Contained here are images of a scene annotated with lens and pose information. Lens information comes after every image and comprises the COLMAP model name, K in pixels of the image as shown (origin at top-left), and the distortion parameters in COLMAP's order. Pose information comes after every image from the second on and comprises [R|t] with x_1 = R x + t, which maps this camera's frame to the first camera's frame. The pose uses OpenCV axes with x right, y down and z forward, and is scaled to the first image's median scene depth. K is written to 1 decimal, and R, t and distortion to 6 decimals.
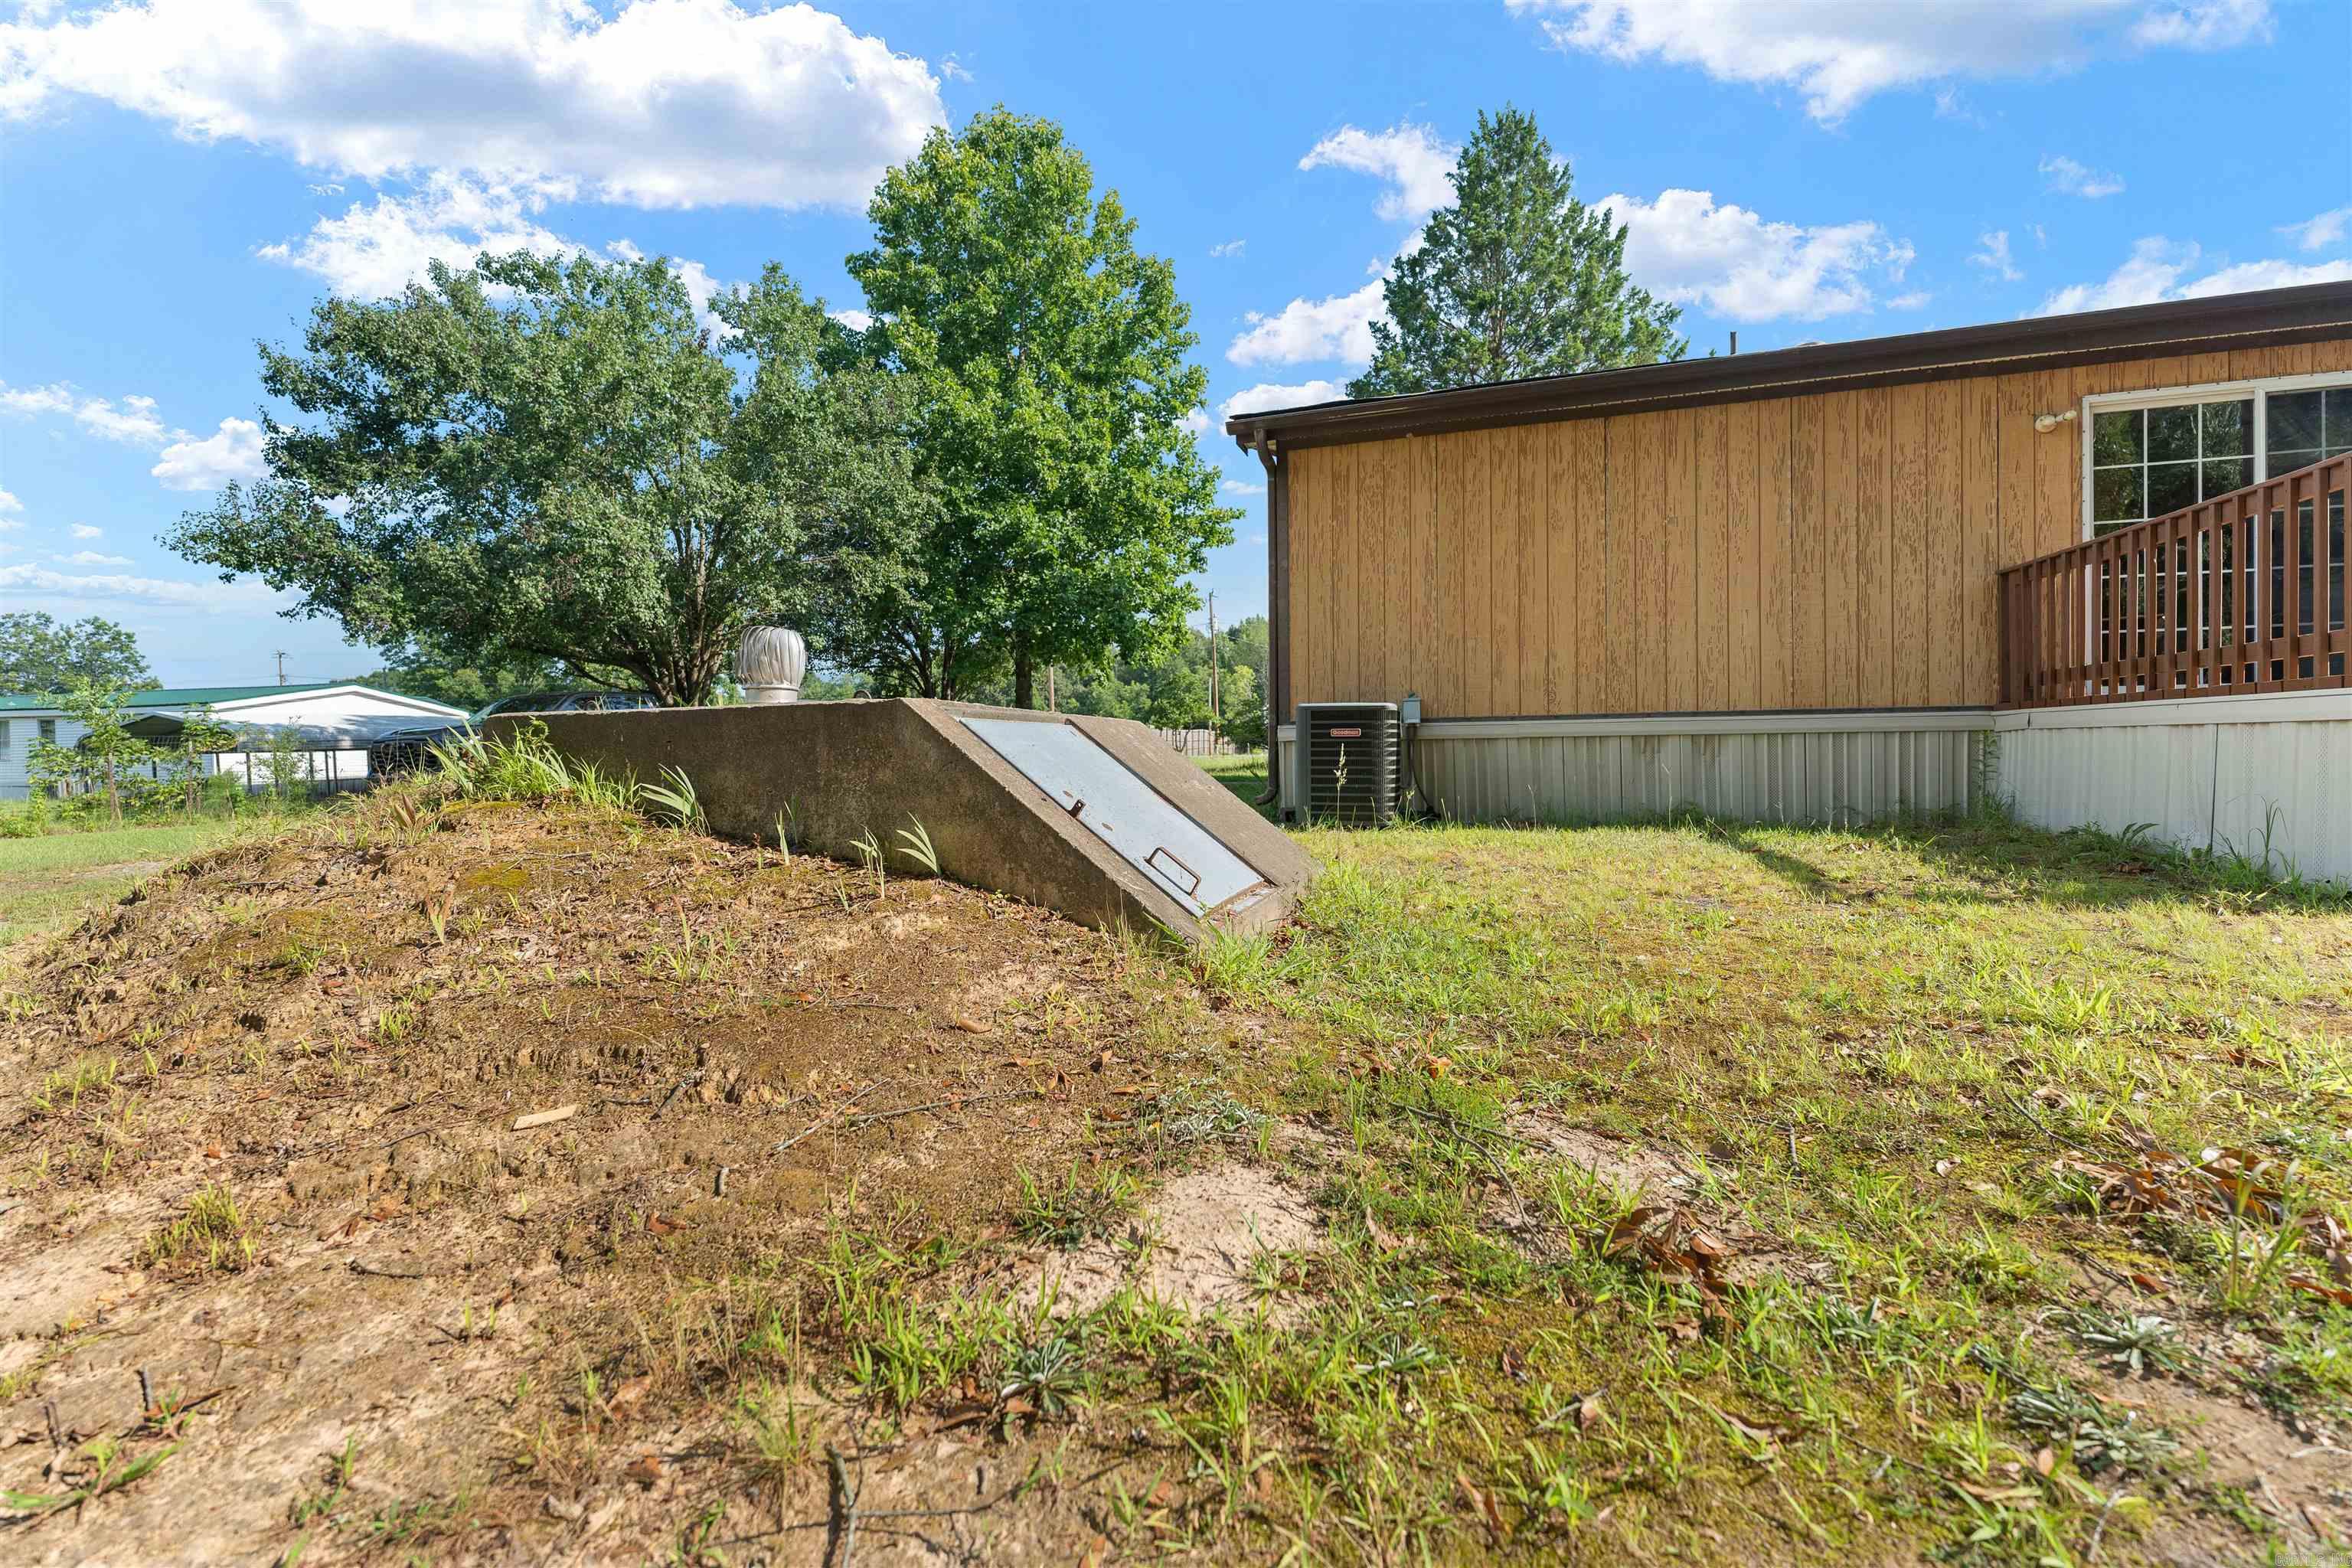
lens RADIAL K [[959.8, 0, 1180.3], [0, 959.8, 760.2], [0, 0, 1]] dist [-0.003982, -0.000374]
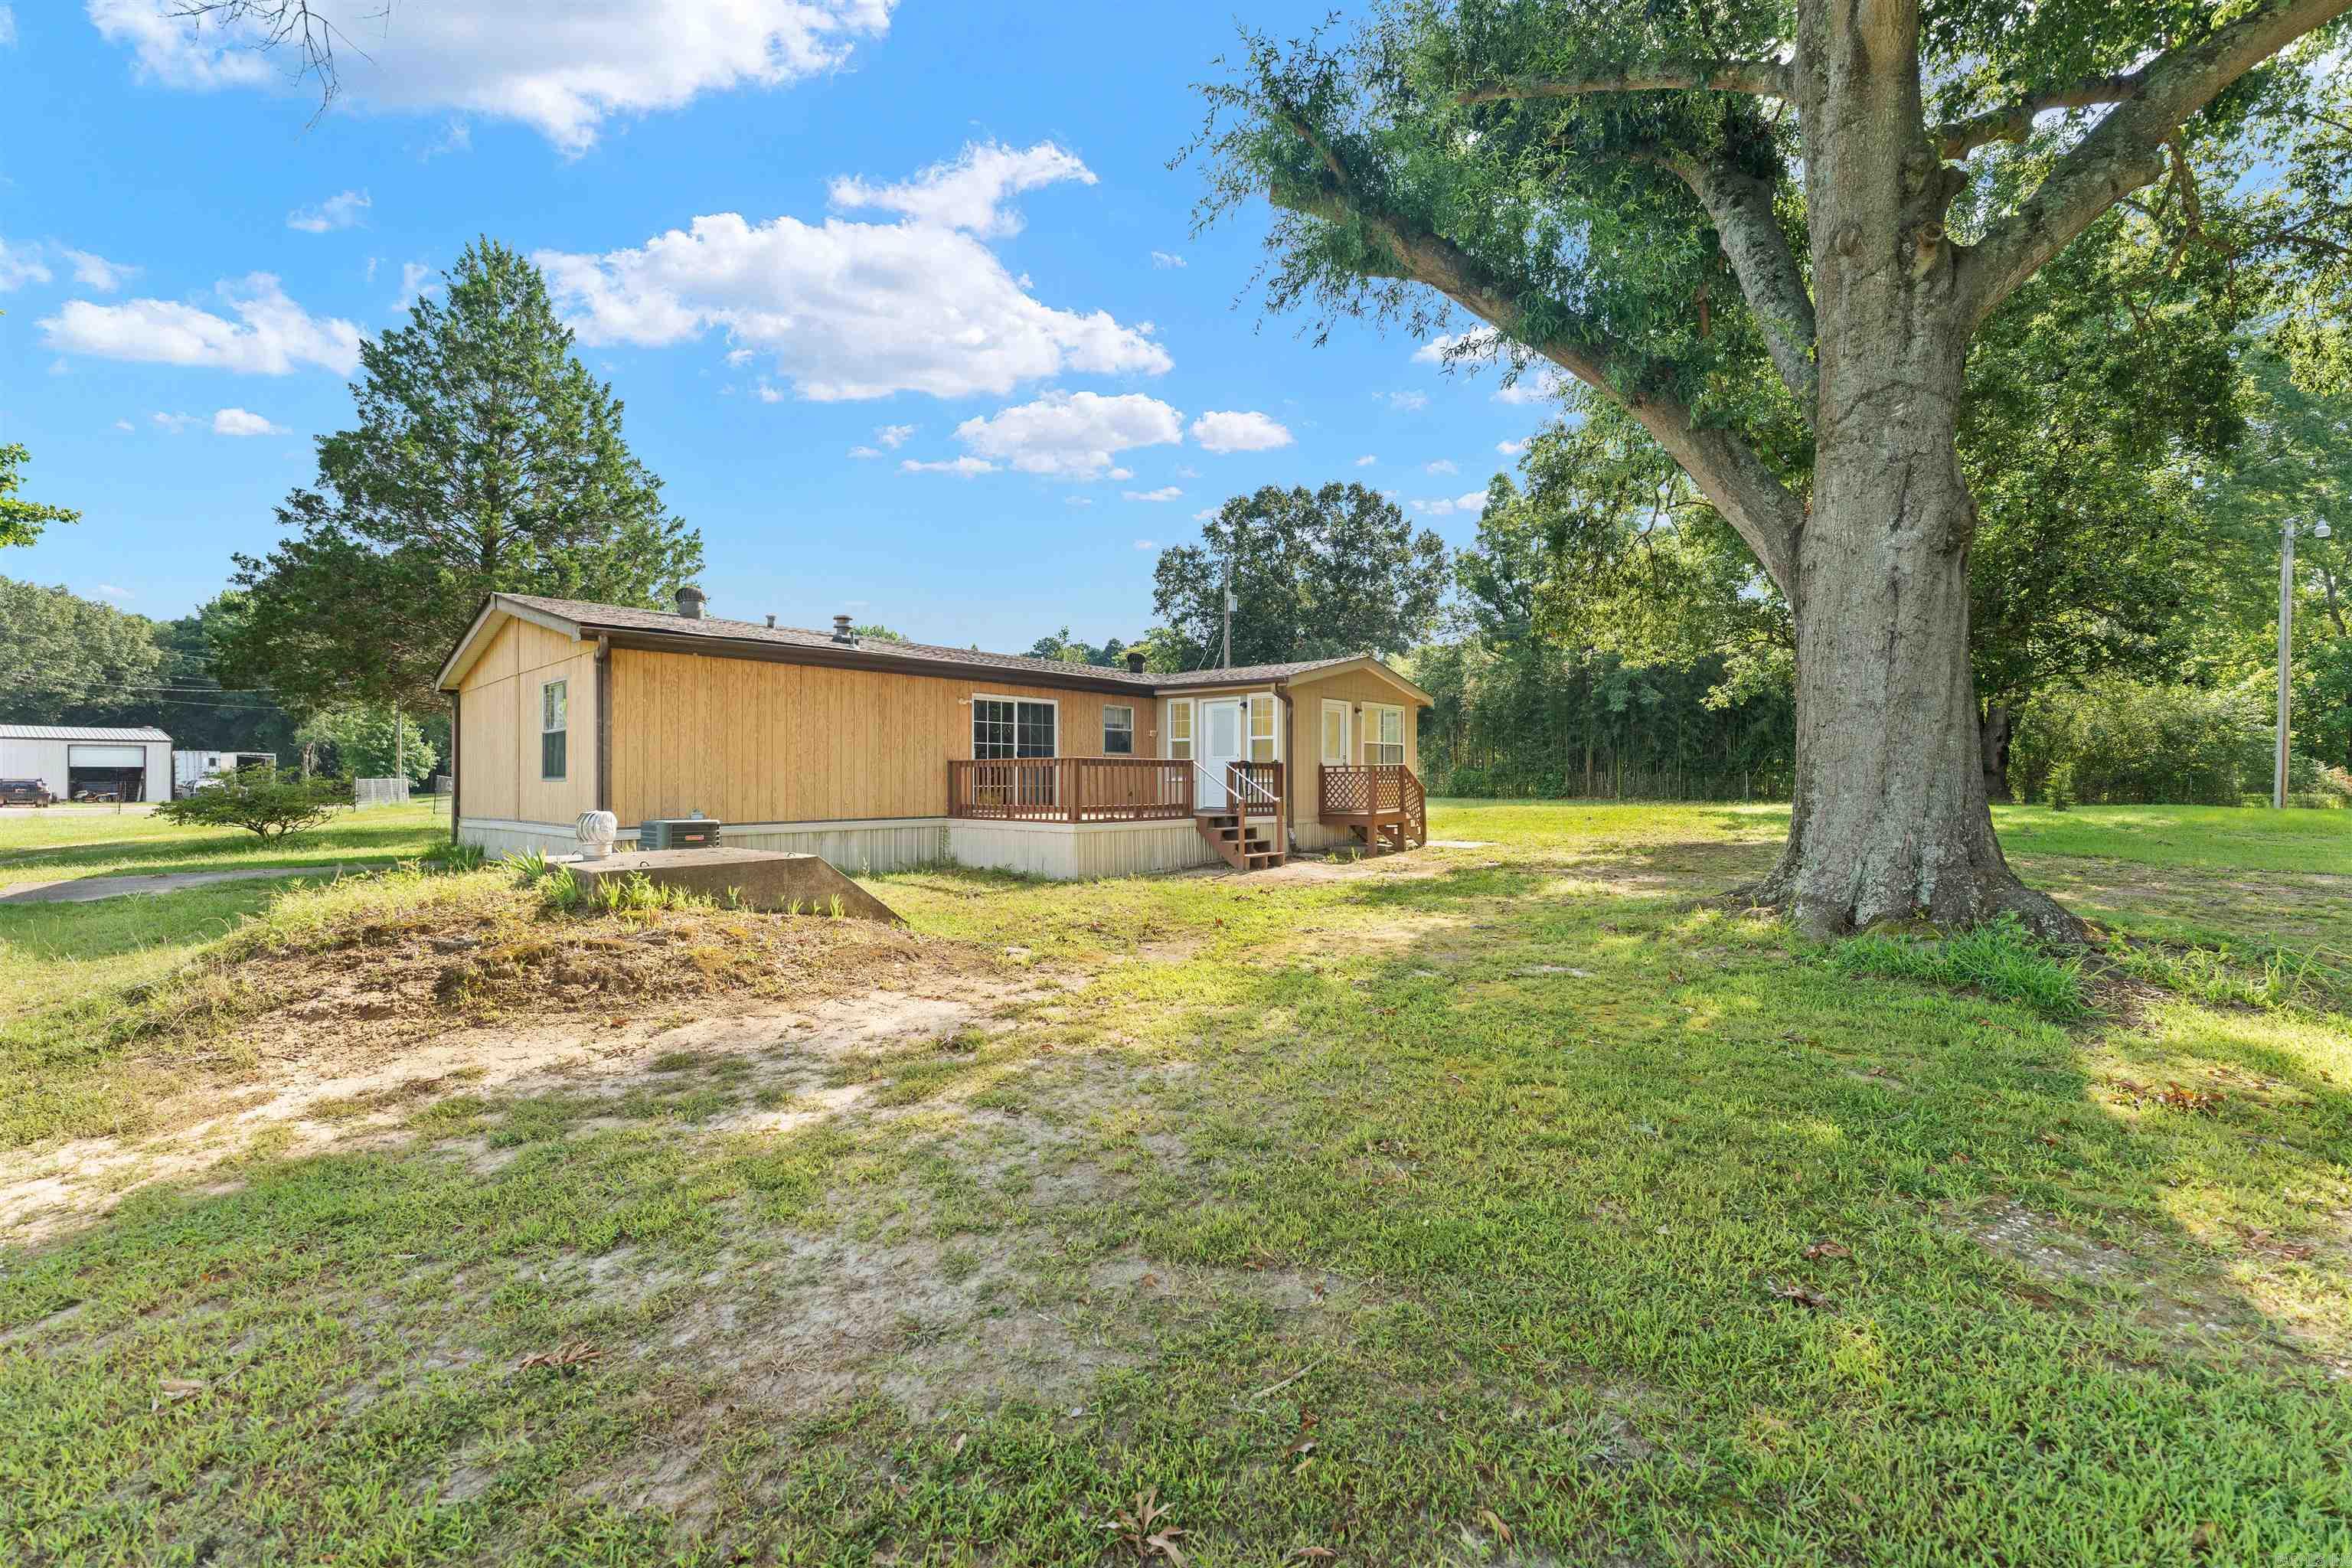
lens RADIAL K [[959.8, 0, 1174.4], [0, 959.8, 779.0], [0, 0, 1]] dist [-0.003982, -0.000374]
pose [[0.409064, 0.018573, 0.912317, -1.109942], [0.003893, 0.999748, -0.022099, -0.098550], [-0.912498, 0.012592, 0.408888, -0.496199]]
